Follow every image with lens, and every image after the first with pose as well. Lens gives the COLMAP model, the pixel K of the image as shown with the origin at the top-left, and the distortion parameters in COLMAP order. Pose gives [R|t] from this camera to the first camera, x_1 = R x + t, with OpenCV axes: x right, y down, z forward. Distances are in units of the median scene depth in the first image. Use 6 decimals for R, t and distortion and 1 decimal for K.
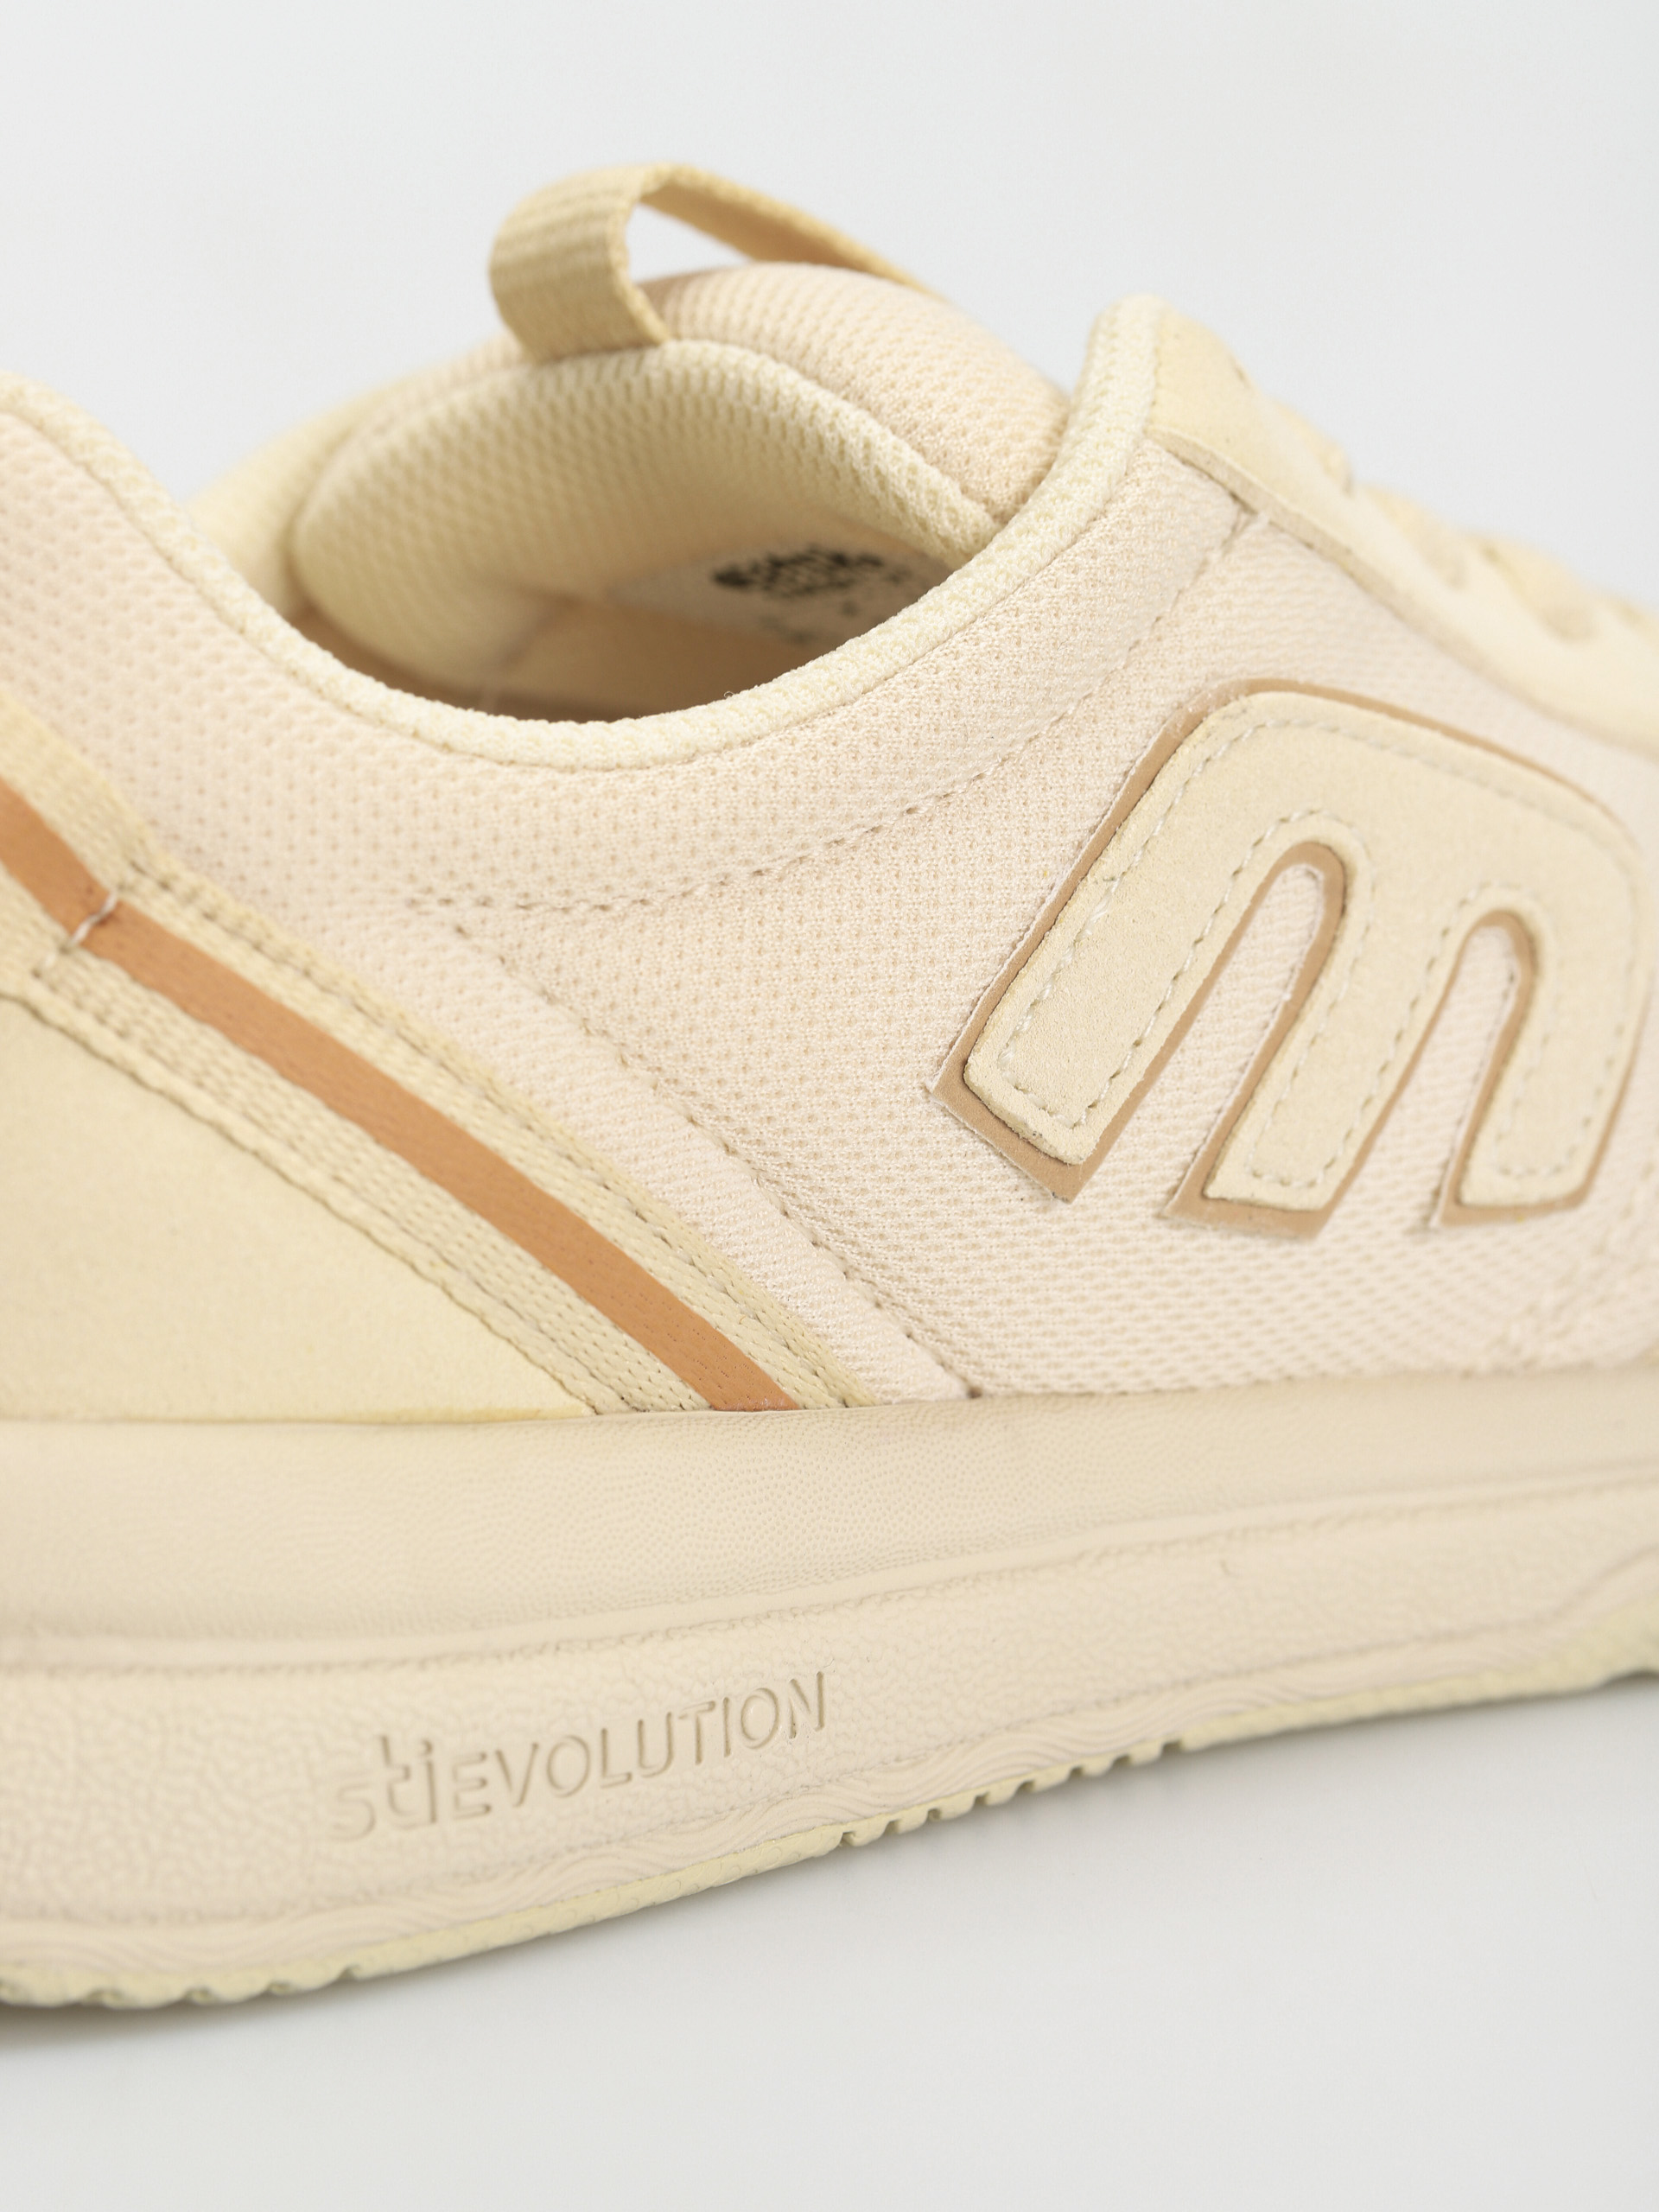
lens RADIAL K [[8911.6, 0, 830.5], [0, 8911.6, 1106.8], [0, 0, 1]] dist [0.008341, 0.000000]
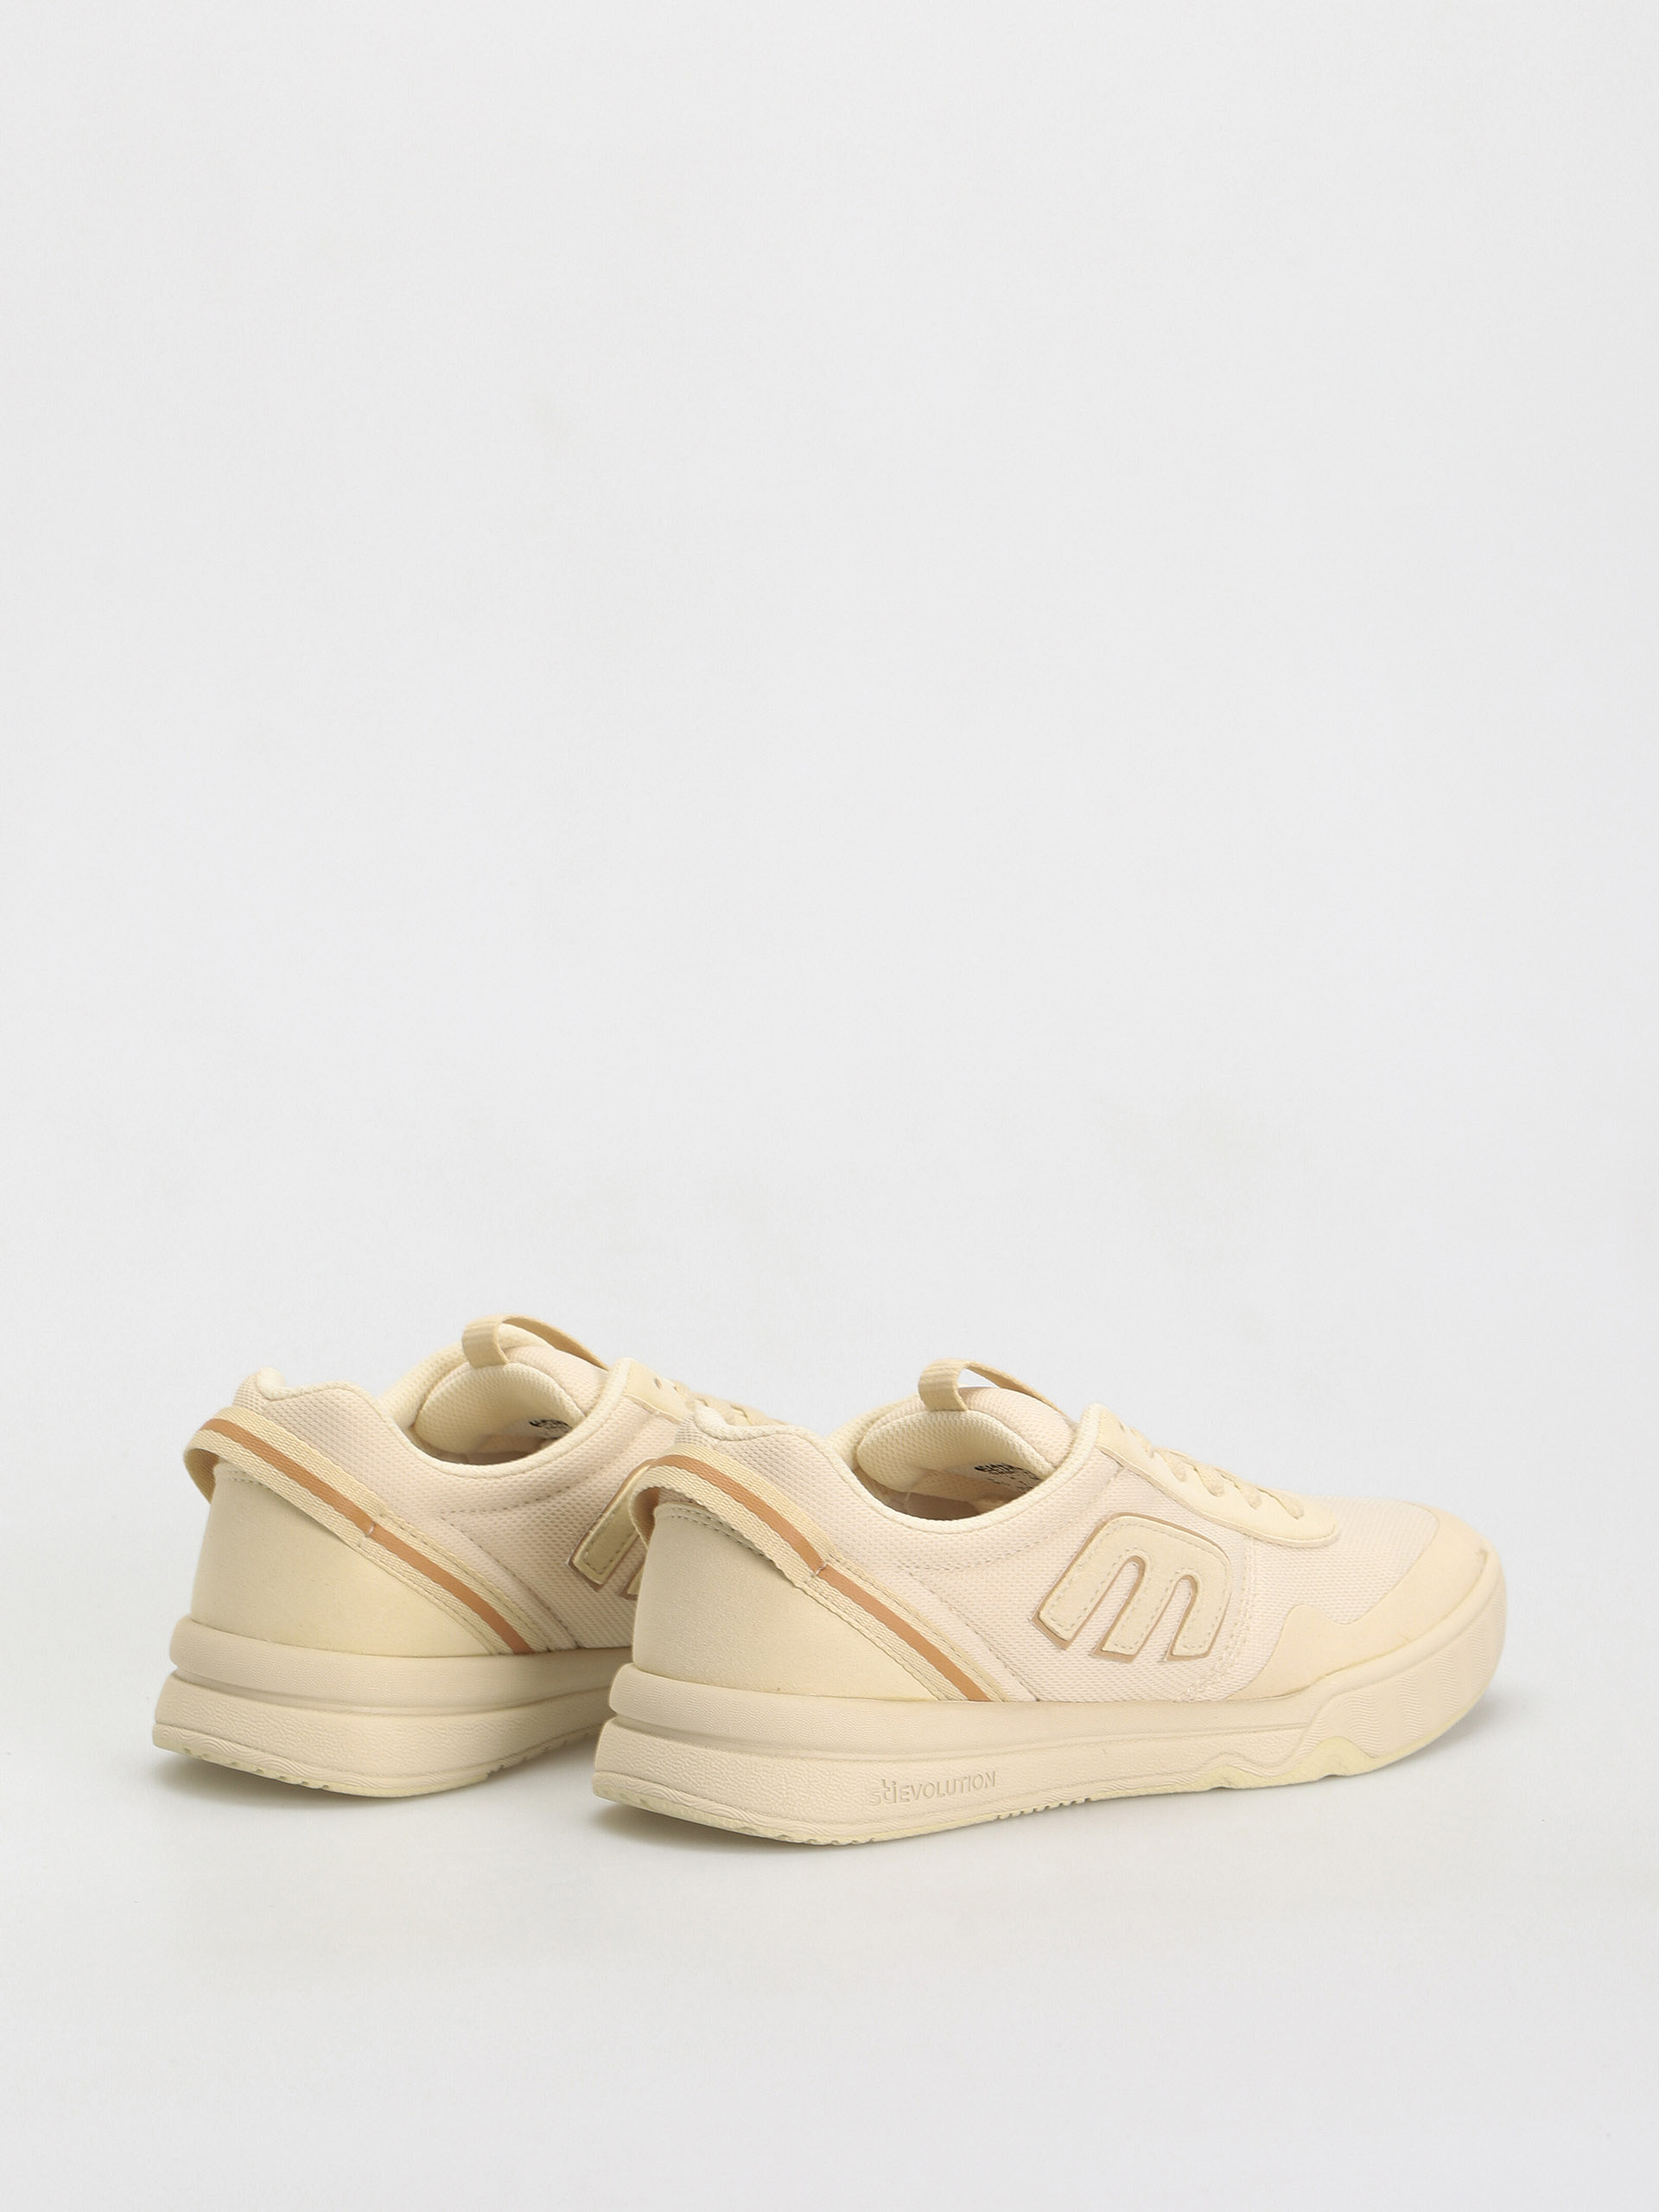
lens RADIAL K [[8911.6, 0, 826.7], [0, 8911.6, 1105.7], [0, 0, 1]] dist [0.008341, 0.000000]
pose [[0.998913, 0.044957, -0.012315, -0.037779], [-0.045408, 0.998198, -0.039224, -0.066604], [0.010529, 0.039741, 0.999155, -2.767174]]
